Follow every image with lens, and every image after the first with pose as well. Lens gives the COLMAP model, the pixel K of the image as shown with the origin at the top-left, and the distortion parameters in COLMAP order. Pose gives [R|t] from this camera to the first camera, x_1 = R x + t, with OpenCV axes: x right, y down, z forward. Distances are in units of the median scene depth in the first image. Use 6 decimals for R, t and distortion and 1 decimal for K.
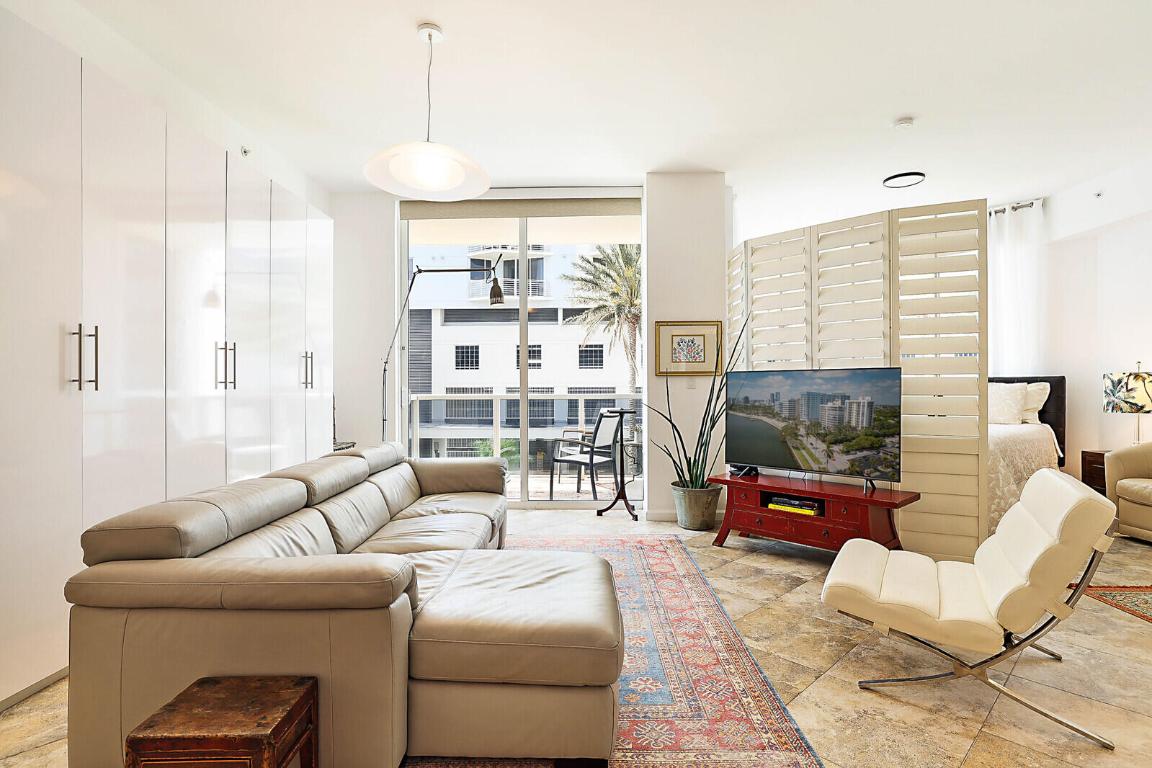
lens RADIAL K [[564.8, 0, 581.7], [0, 564.8, 381.3], [0, 0, 1]] dist [-0.016571, 0.007738]
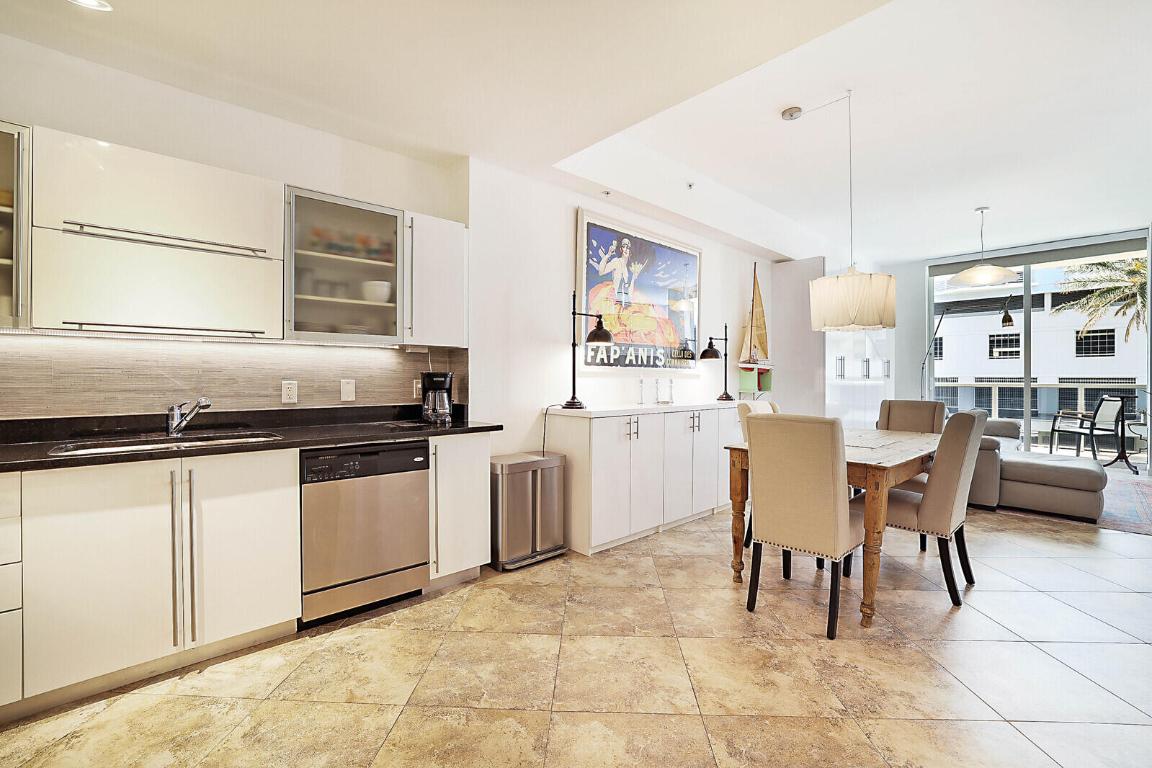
lens RADIAL K [[494.7, 0, 576.3], [0, 494.7, 379.2], [0, 0, 1]] dist [-0.042792, 0.013545]
pose [[0.690112, 0.006399, -0.723674, -0.006262], [0.004948, 0.999896, 0.013560, -0.012245], [0.723686, -0.012938, 0.690008, -0.855014]]
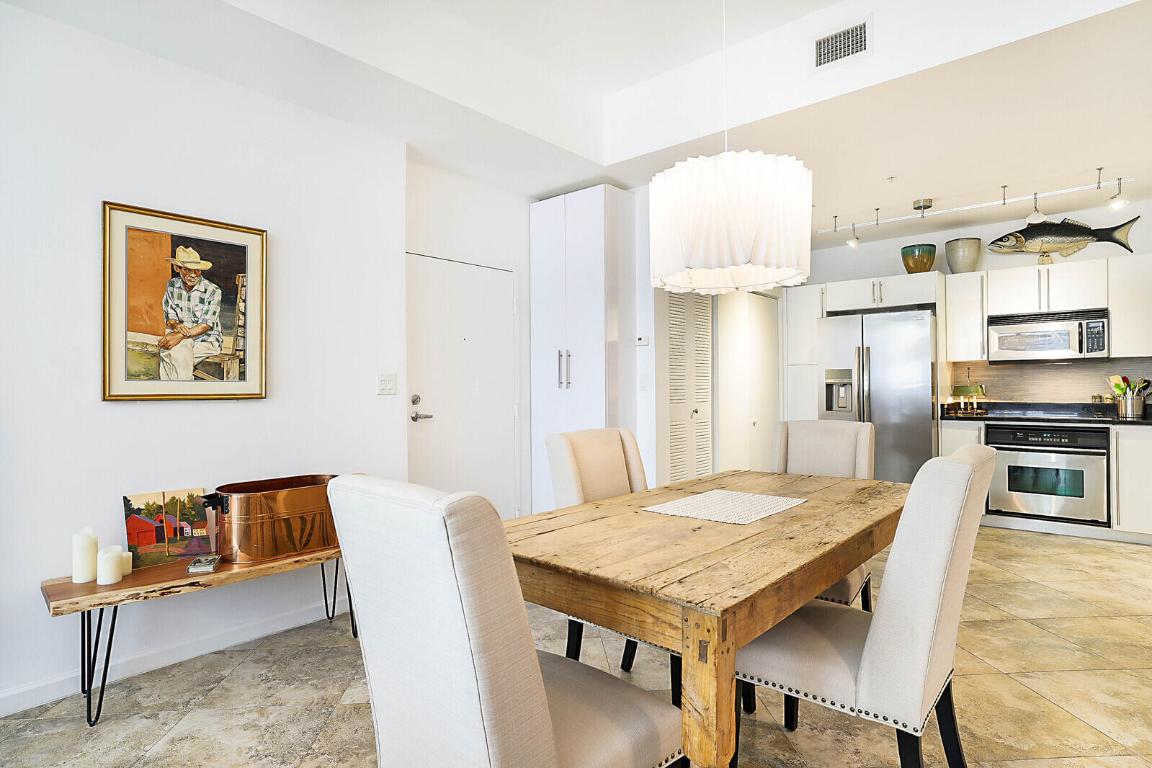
lens RADIAL K [[600.1, 0, 569.9], [0, 600.1, 384.5], [0, 0, 1]] dist [-0.012271, 0.003232]
pose [[-0.758310, 0.011394, 0.651795, -0.411552], [0.002933, 0.999897, -0.014067, 0.002469], [-0.651888, -0.008755, -0.758265, 0.254025]]
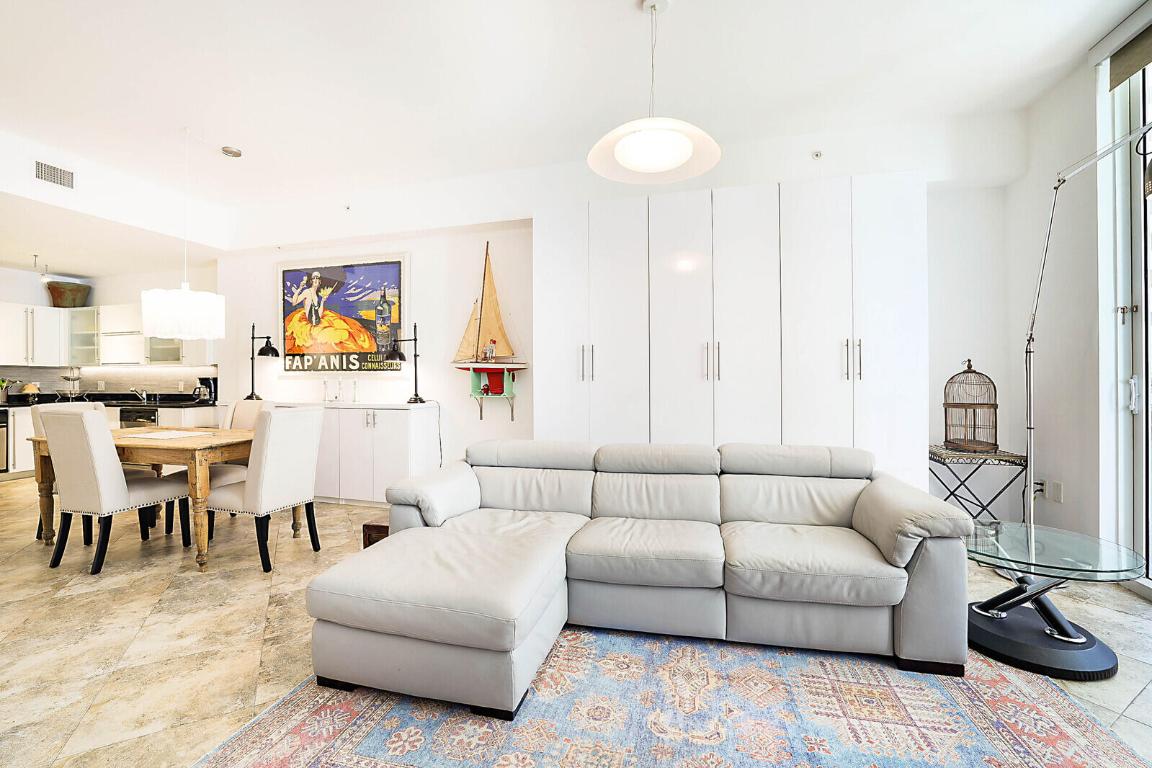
lens RADIAL K [[494.7, 0, 577.9], [0, 494.7, 377.6], [0, 0, 1]] dist [-0.042792, 0.013545]
pose [[-0.251177, 0.003708, -0.967934, 0.349237], [0.015489, 0.999880, -0.000189, 0.001833], [0.967817, -0.015040, -0.251204, 0.672744]]
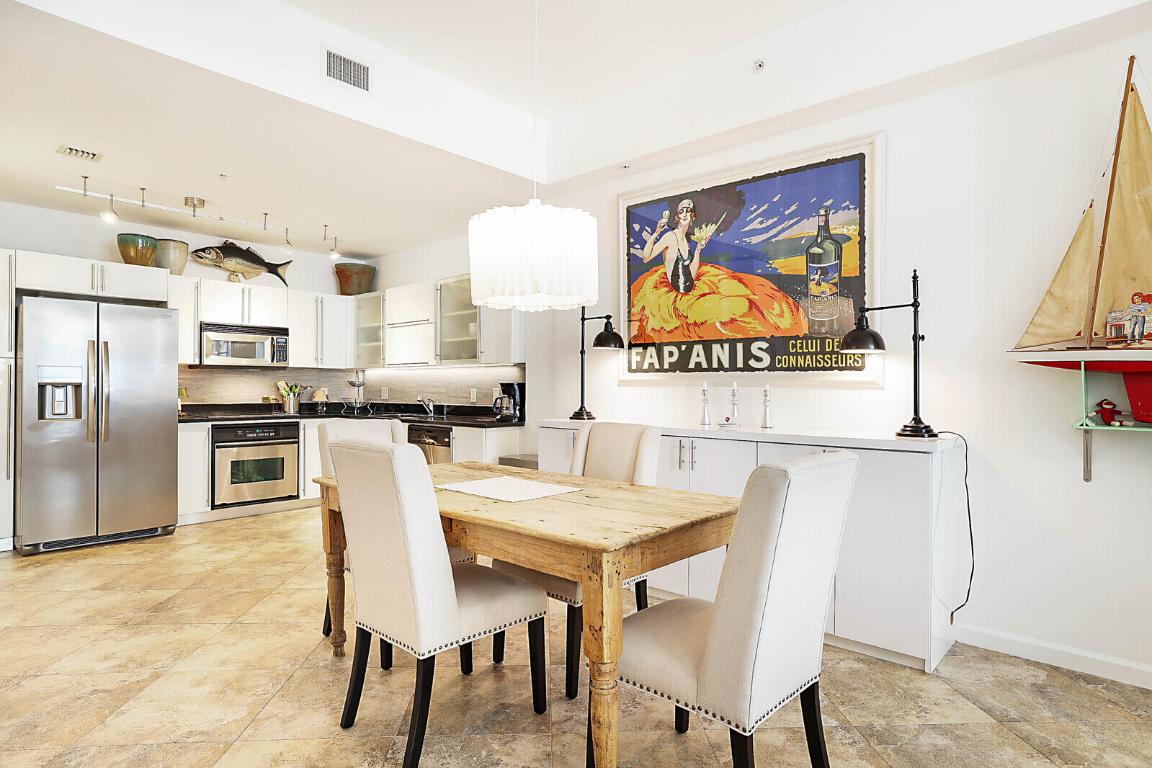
lens RADIAL K [[623.1, 0, 576.1], [0, 623.1, 385.3], [0, 0, 1]] dist [-0.029923, 0.002849]
pose [[-0.655999, -0.001542, -0.754760, 0.131403], [0.007283, 0.999938, -0.008373, 0.000710], [0.754727, -0.010989, -0.655947, 0.242831]]
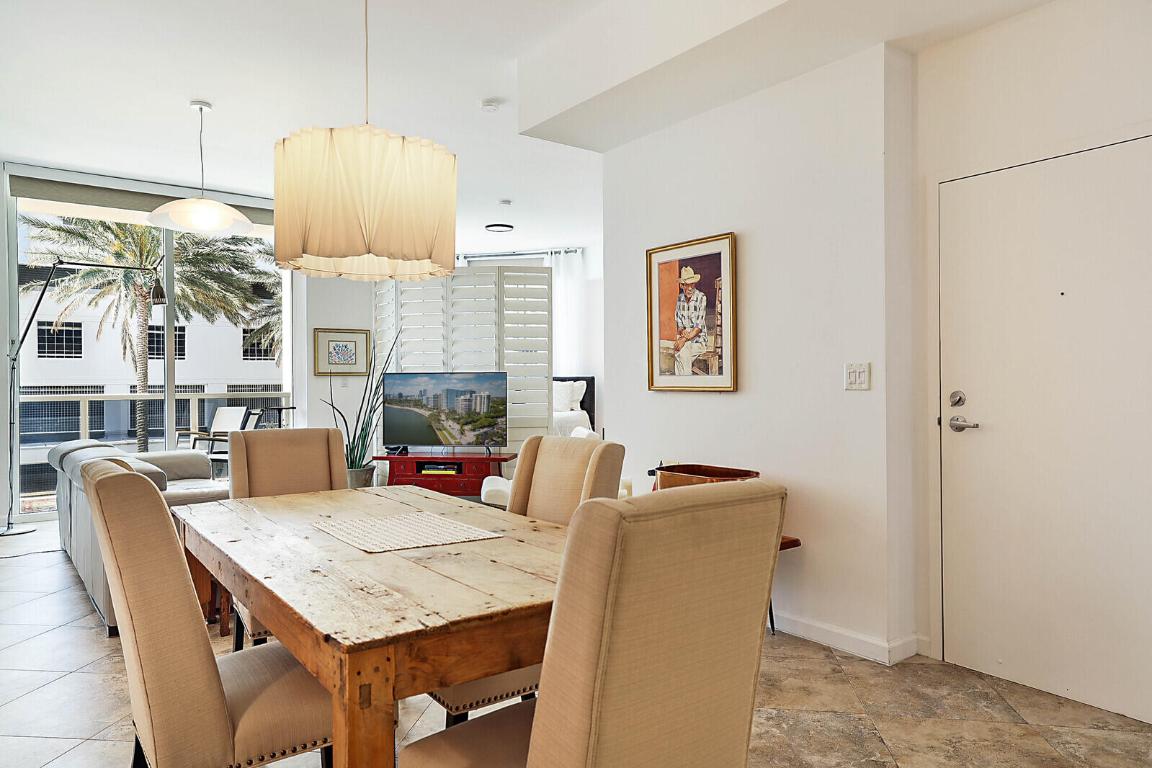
lens RADIAL K [[753.4, 0, 569.3], [0, 753.4, 377.5], [0, 0, 1]] dist [0.003008, 0.005618]
pose [[0.789472, 0.001845, 0.613784, -0.415068], [-0.002313, 0.999997, -0.000031, -0.007451], [-0.613783, -0.001395, 0.789474, -0.540000]]
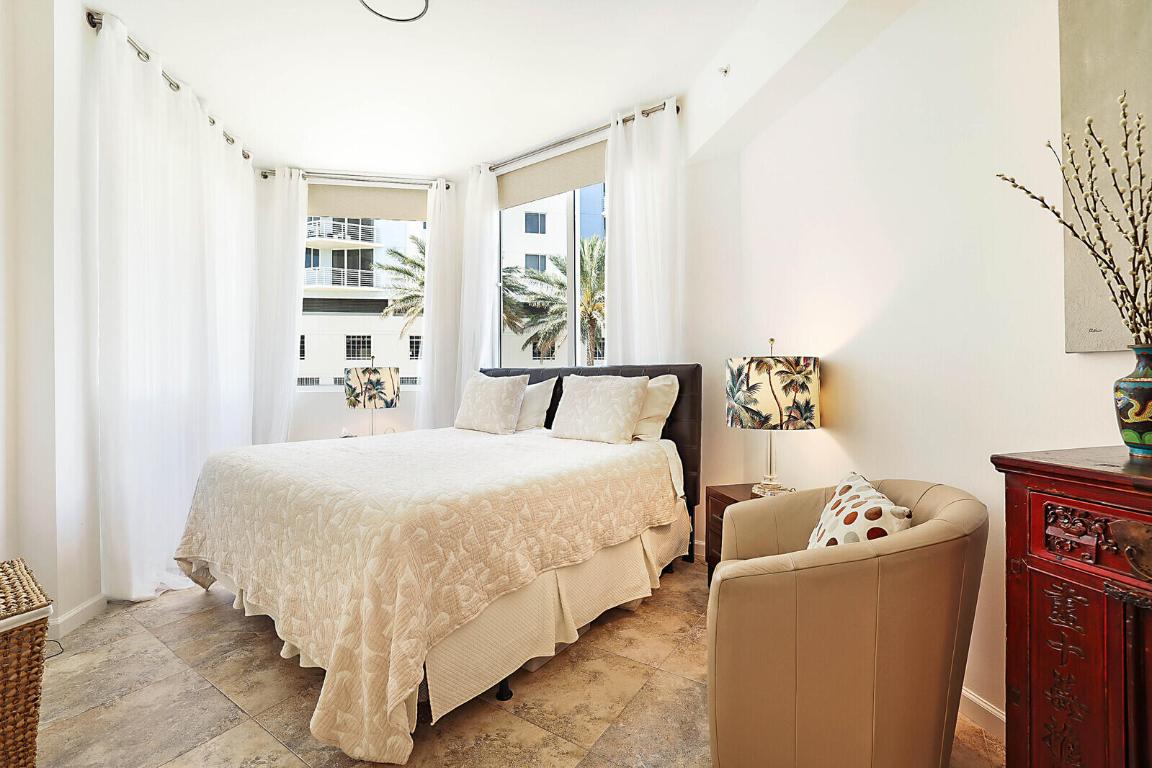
lens RADIAL K [[494.7, 0, 563.1], [0, 494.7, 364.1], [0, 0, 1]] dist [-0.042792, 0.013545]
pose [[0.982757, 0.007363, 0.184753, 0.698838], [-0.004190, 0.999837, -0.017560, 0.001227], [-0.184852, 0.016483, 0.982628, 0.548877]]
